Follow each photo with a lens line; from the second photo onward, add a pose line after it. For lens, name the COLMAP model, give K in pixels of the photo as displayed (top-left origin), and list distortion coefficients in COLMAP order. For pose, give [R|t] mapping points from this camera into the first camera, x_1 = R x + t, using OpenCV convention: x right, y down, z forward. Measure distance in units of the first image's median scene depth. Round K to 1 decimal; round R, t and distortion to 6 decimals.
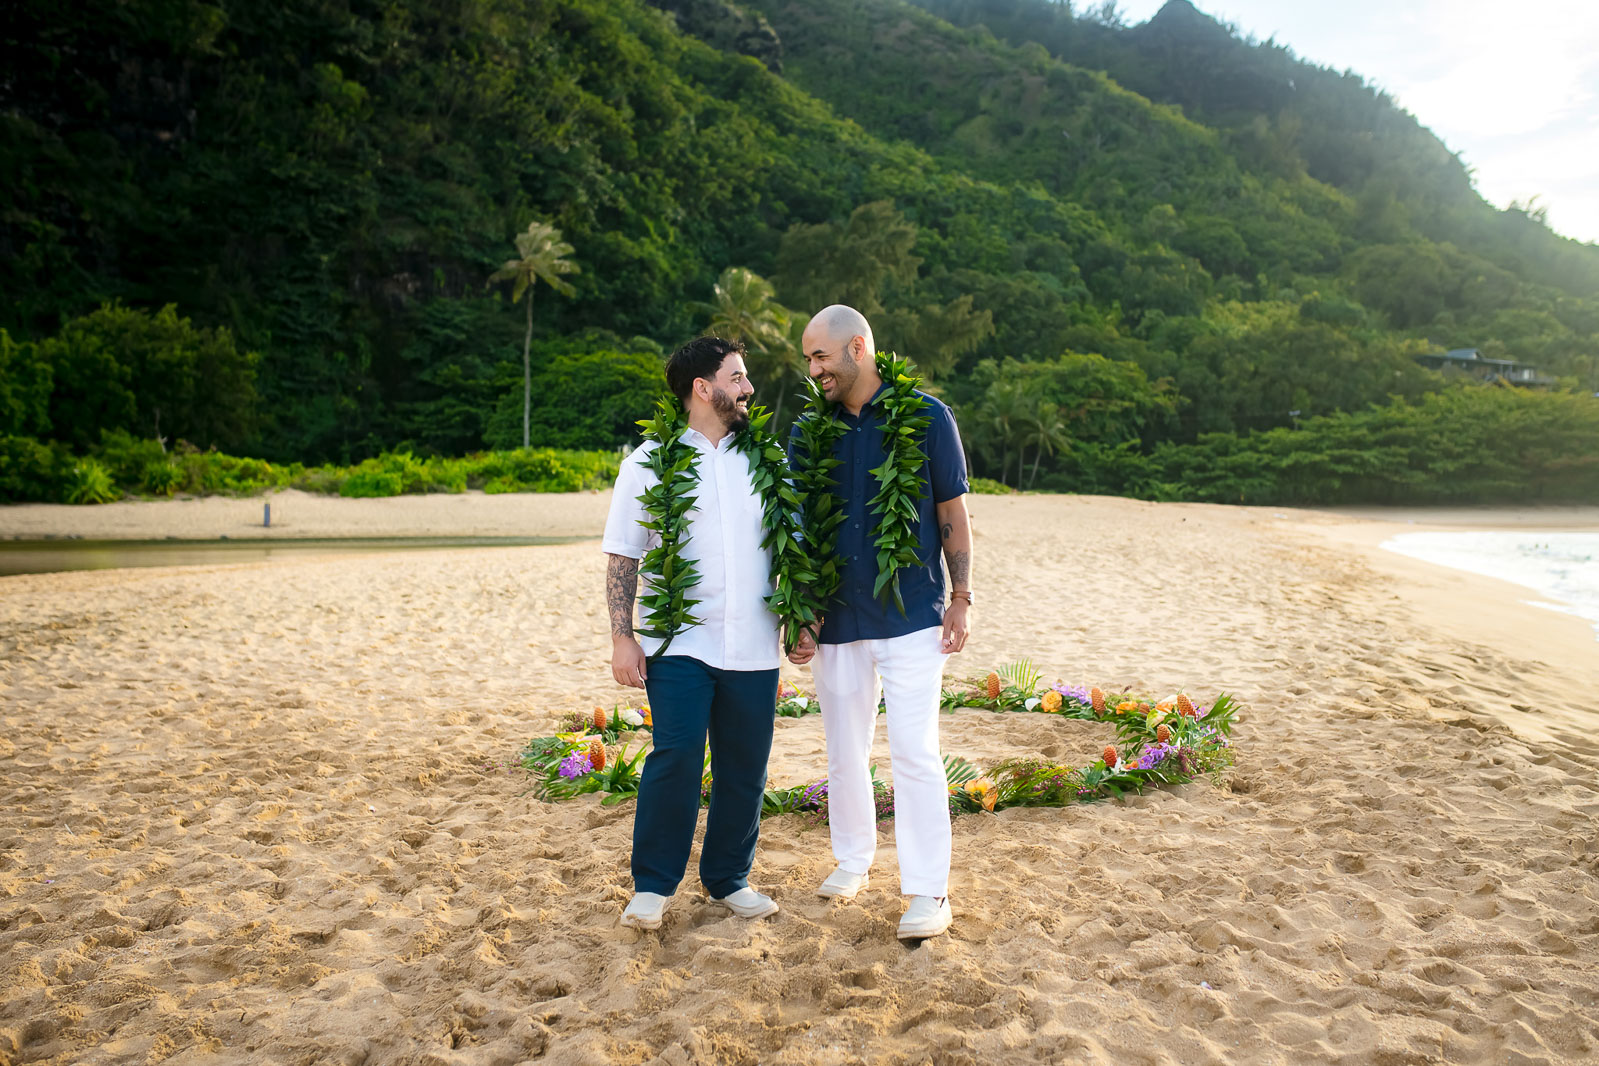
lens RADIAL K [[1640.4, 0, 799.5], [0, 1640.4, 533.0], [0, 0, 1]] dist [-0.002650, 0.014421]
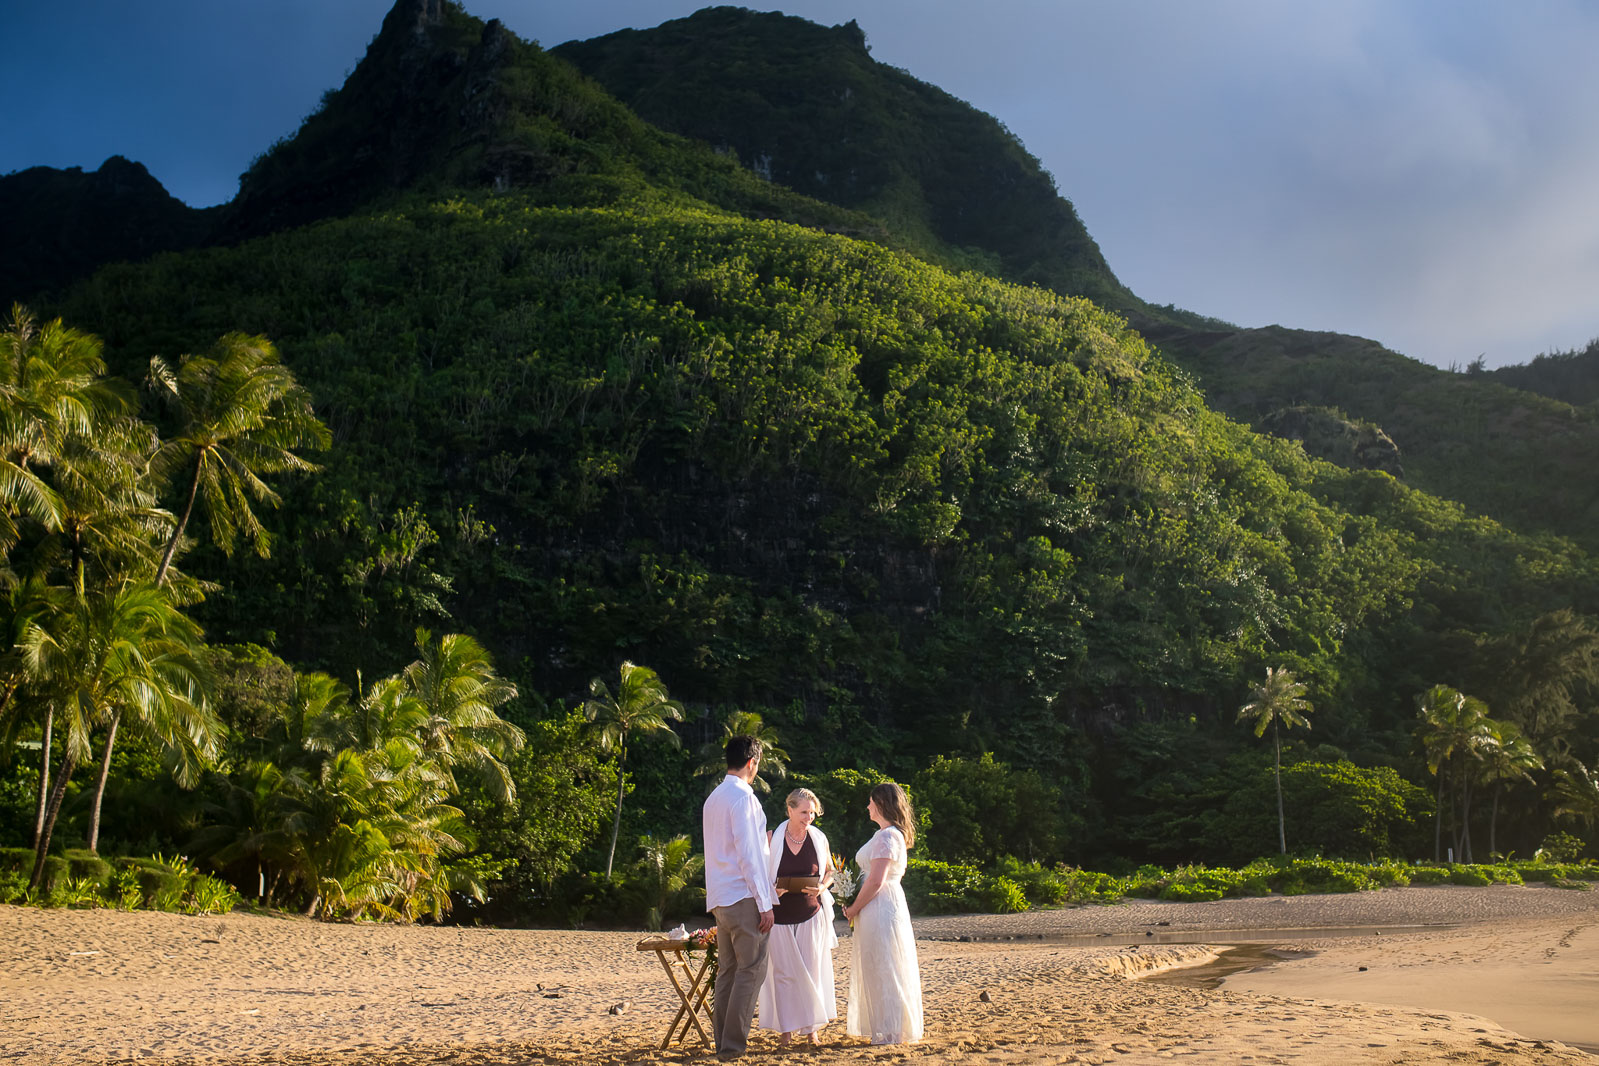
lens RADIAL K [[1640.4, 0, 799.5], [0, 1640.4, 533.0], [0, 0, 1]] dist [-0.002650, 0.014421]
pose [[0.935018, -0.108249, -0.337675, -0.038174], [0.024023, 0.969415, -0.244248, 0.002004], [0.353786, 0.220264, 0.909021, -0.141482]]
